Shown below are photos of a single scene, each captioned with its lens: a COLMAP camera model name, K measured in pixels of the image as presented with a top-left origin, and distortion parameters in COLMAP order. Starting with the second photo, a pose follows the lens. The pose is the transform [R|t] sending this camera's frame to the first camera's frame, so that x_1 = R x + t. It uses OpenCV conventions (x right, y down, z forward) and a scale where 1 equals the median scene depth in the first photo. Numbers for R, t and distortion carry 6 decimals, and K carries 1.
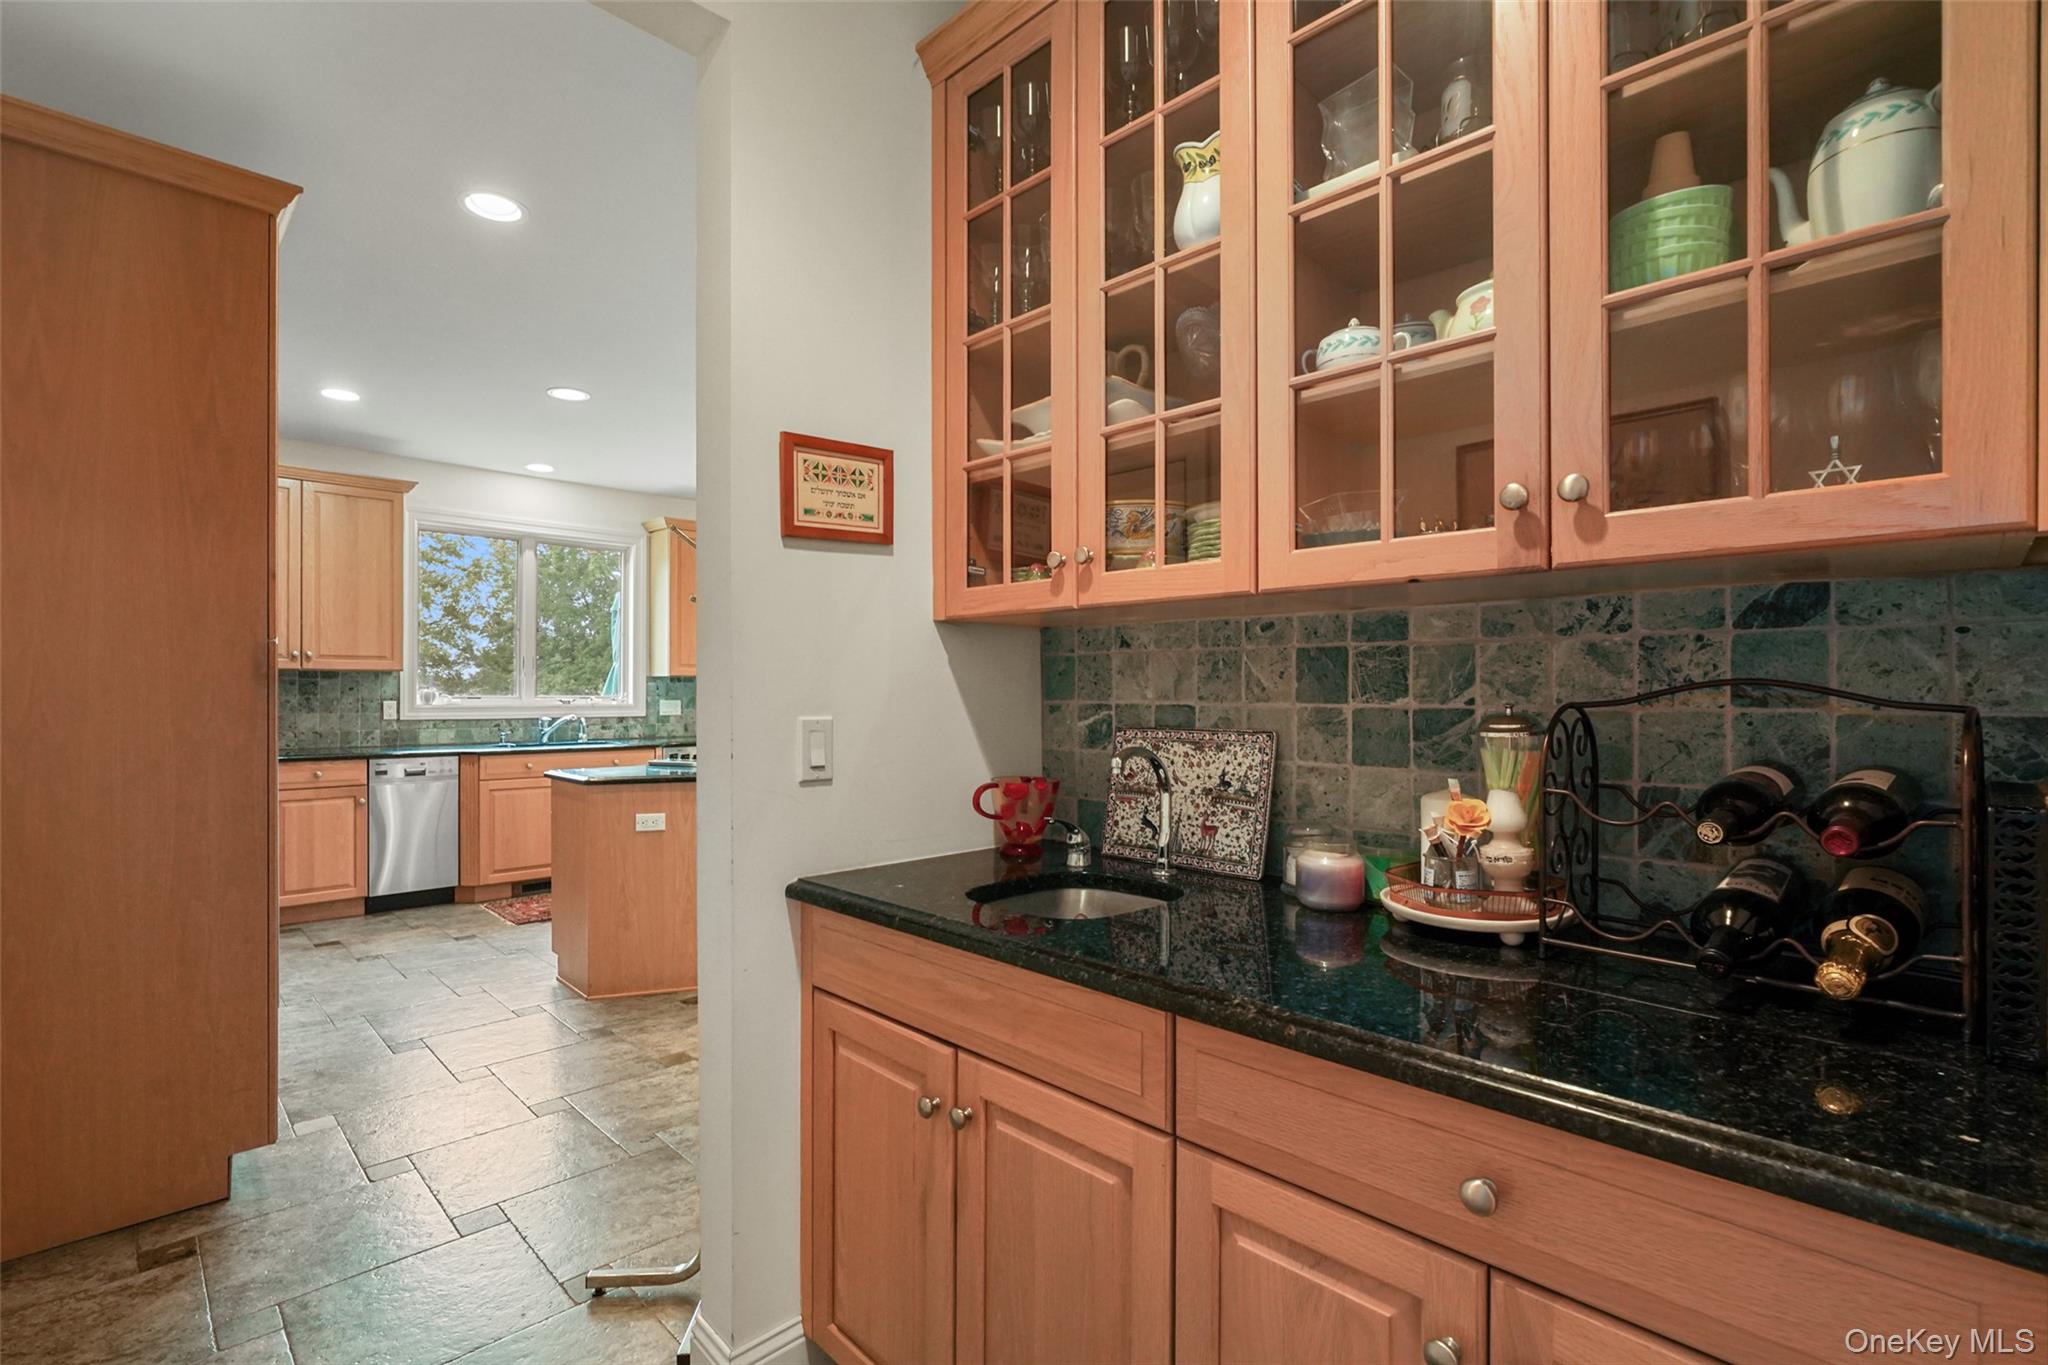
lens RADIAL K [[925.3, 0, 987.6], [0, 925.3, 683.9], [0, 0, 1]] dist [-0.008151, 0.002641]
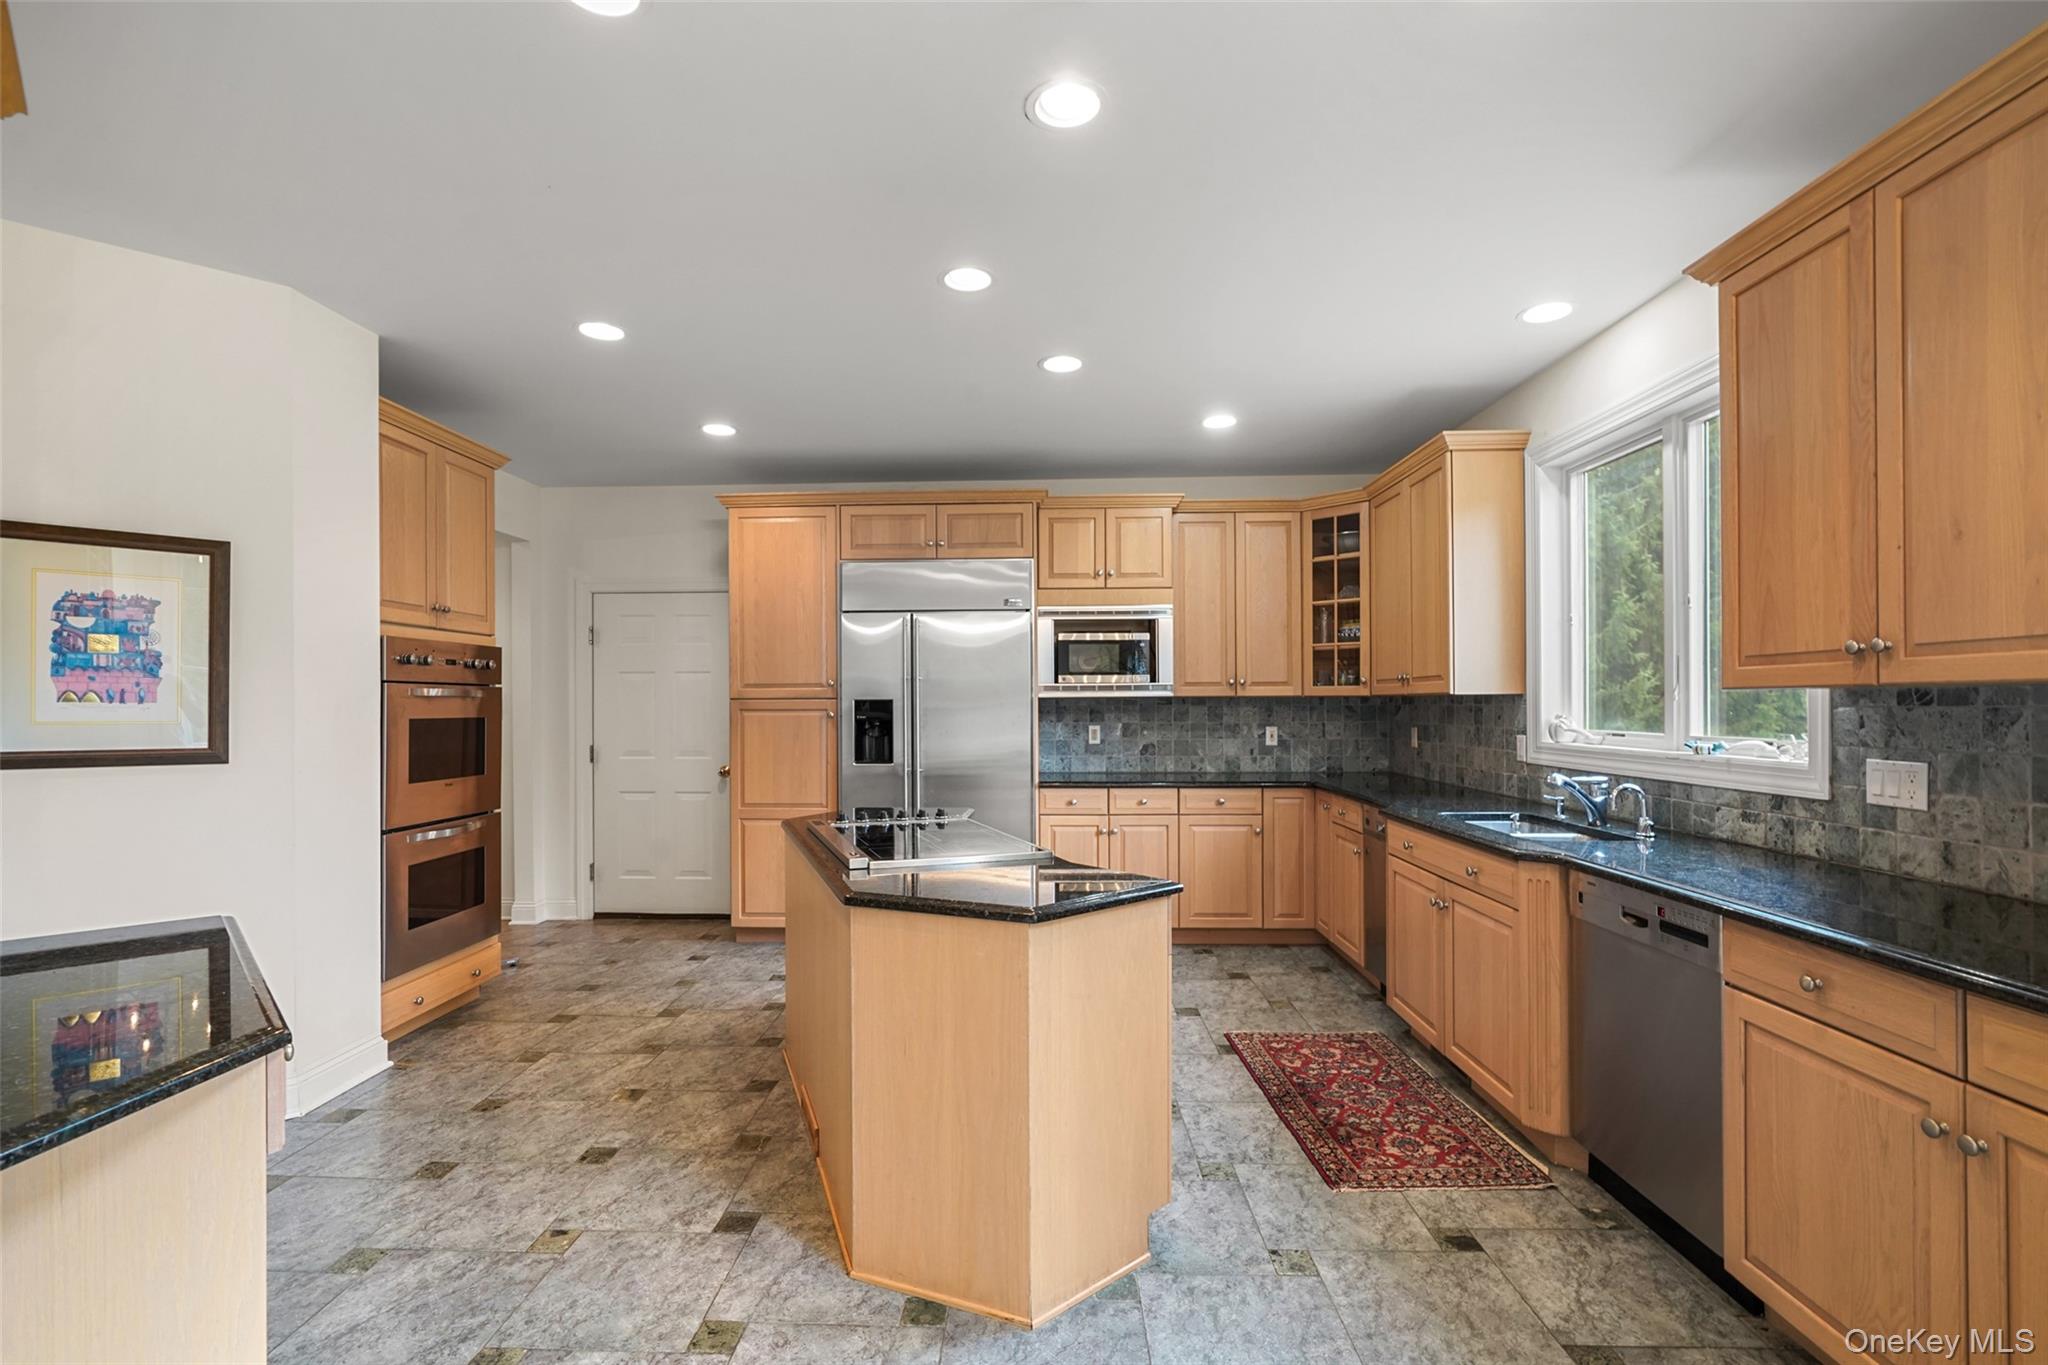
lens RADIAL K [[925.3, 0, 1019.8], [0, 925.3, 690.8], [0, 0, 1]] dist [-0.008151, 0.002641]
pose [[-0.703918, -0.007693, -0.710239, 0.124921], [0.011194, 0.999697, -0.021923, -0.004244], [0.710193, -0.023382, -0.703619, 1.200796]]
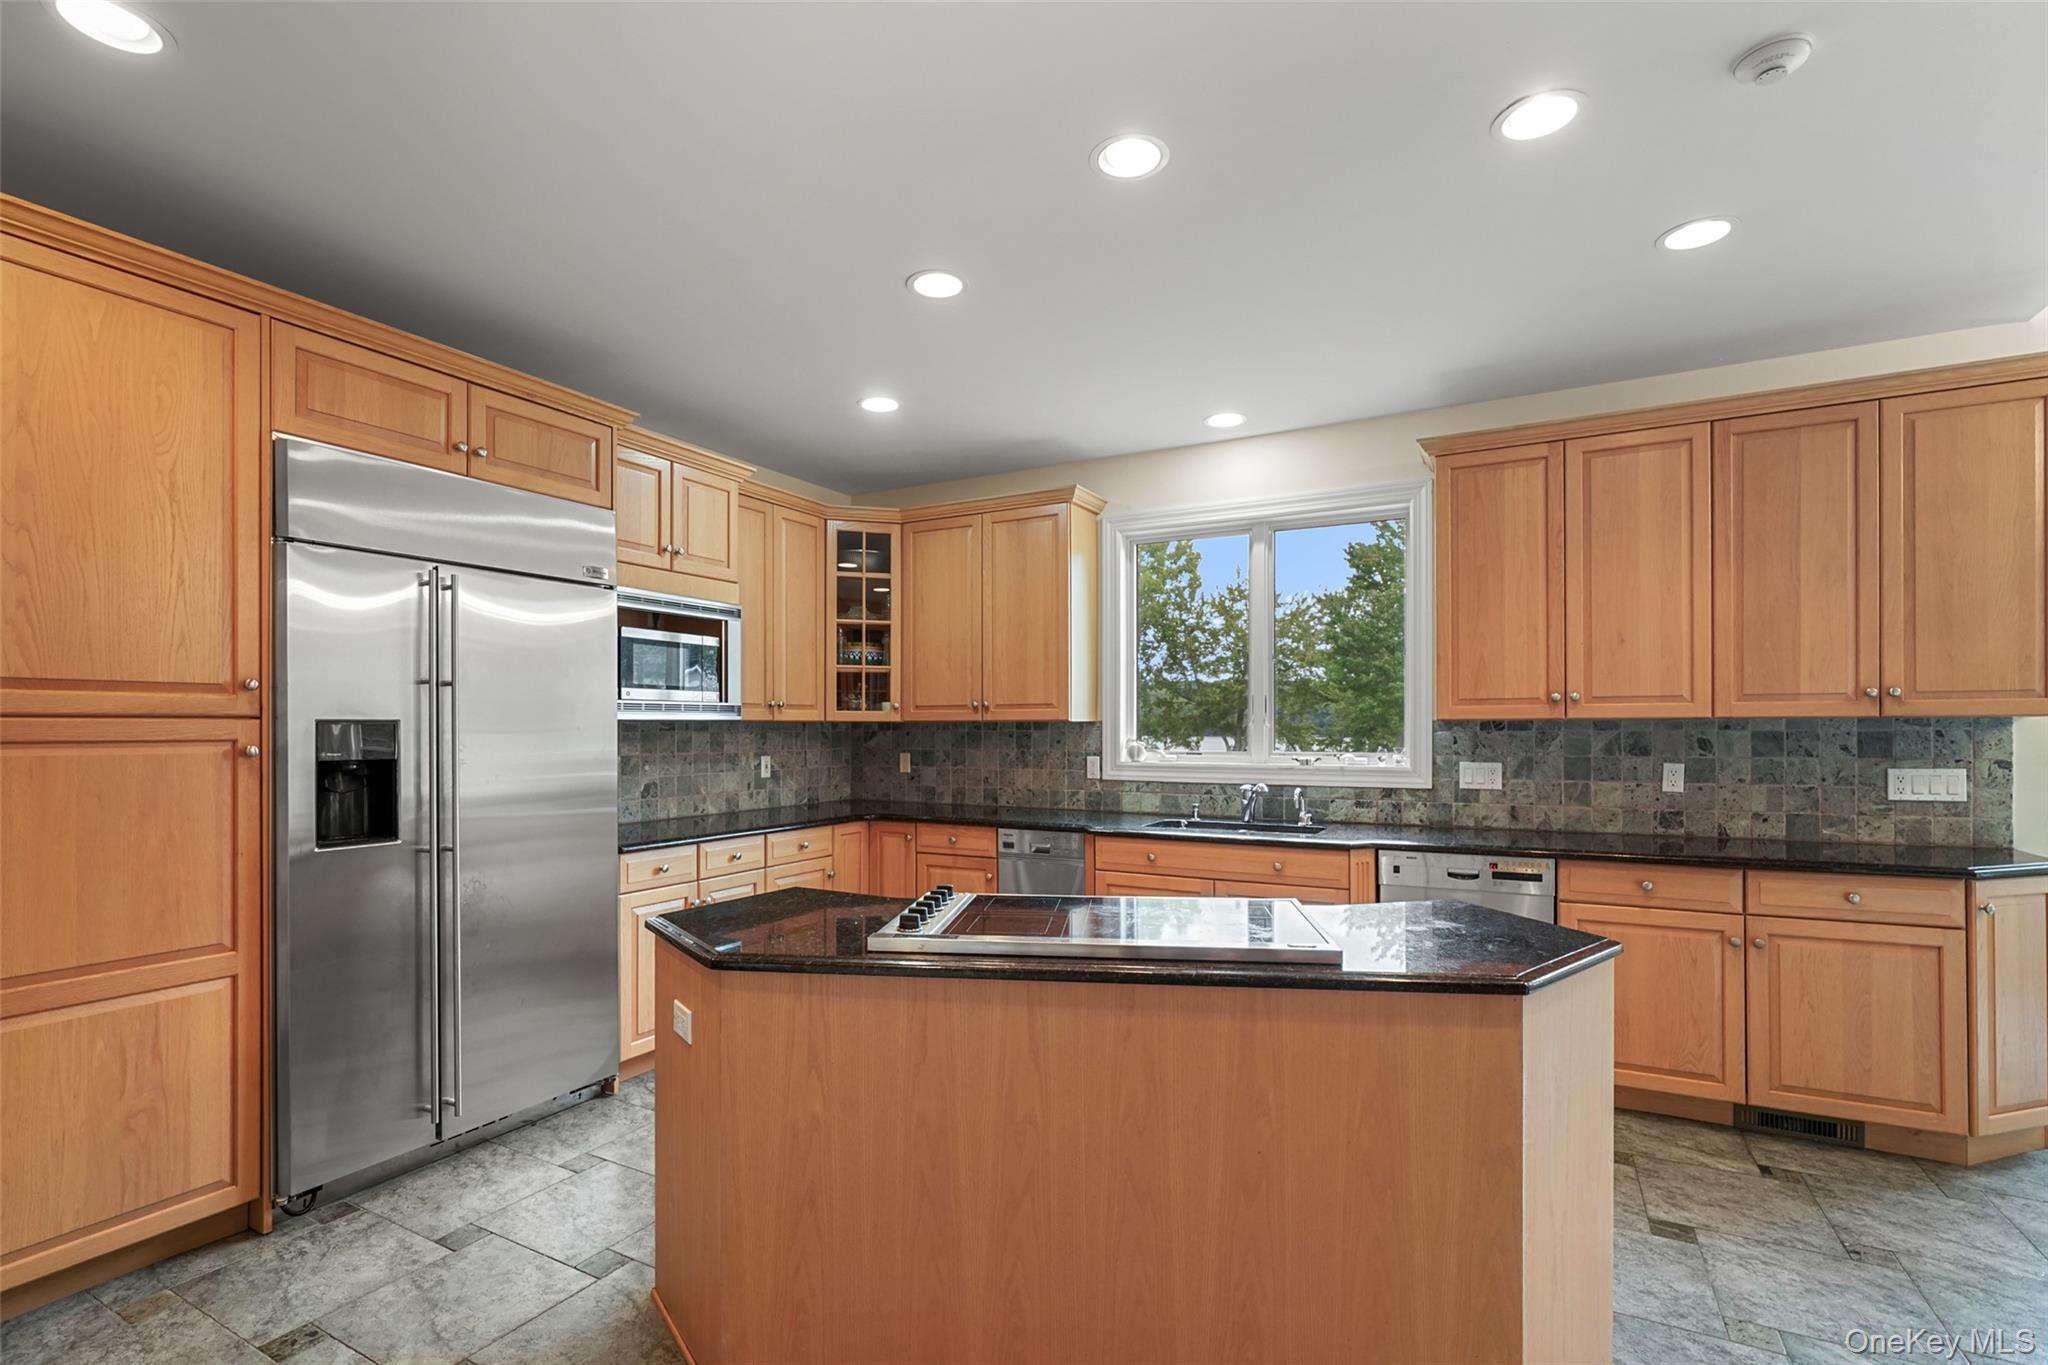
lens RADIAL K [[925.3, 0, 1020.6], [0, 925.3, 725.7], [0, 0, 1]] dist [-0.008151, 0.002641]
pose [[0.305811, -0.003621, -0.952085, 0.128277], [0.011929, 0.999929, 0.000029, -0.010012], [0.952017, -0.011367, 0.305833, 0.666645]]
